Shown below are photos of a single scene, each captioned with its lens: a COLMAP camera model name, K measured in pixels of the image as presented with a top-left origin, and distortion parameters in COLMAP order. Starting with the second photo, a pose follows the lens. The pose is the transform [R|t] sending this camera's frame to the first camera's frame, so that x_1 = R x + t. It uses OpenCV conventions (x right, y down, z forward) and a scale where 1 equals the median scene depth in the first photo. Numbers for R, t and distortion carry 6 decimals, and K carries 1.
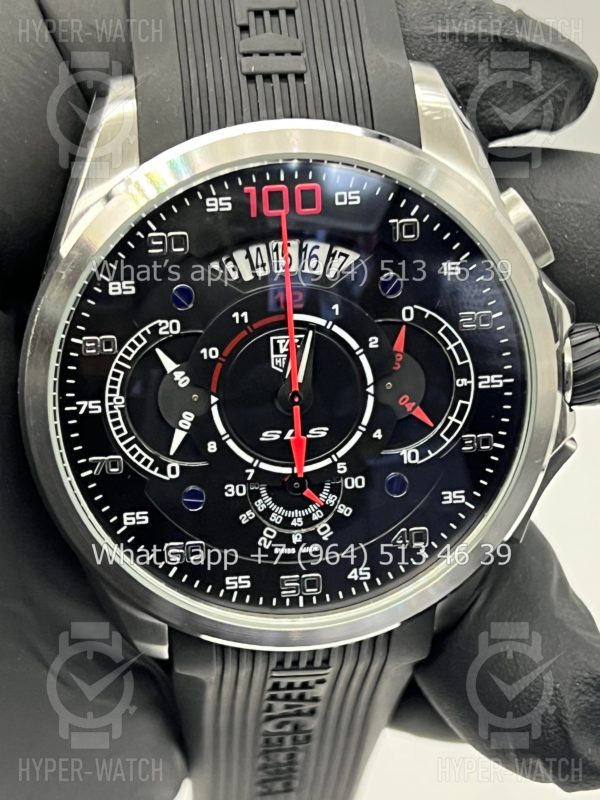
lens RADIAL K [[1794.1, 0, 300.0], [0, 1794.1, 400.0], [0, 0, 1]] dist [0.223608, 0.044199]
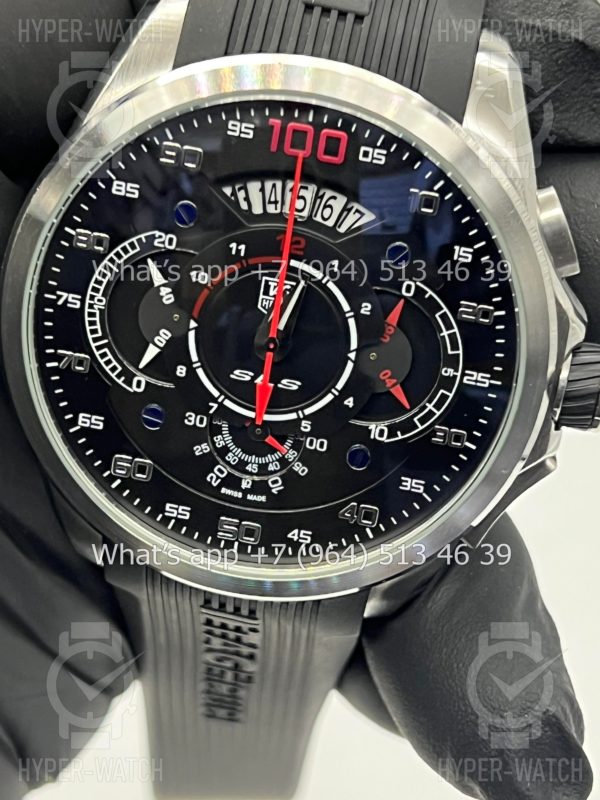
lens RADIAL K [[1794.1, 0, 300.0], [0, 1794.1, 400.0], [0, 0, 1]] dist [0.223608, 0.044199]
pose [[0.960711, 0.256001, -0.107230, 0.121733], [-0.250913, 0.966225, 0.058748, -0.032173], [0.118648, -0.029534, 0.992497, 0.038507]]
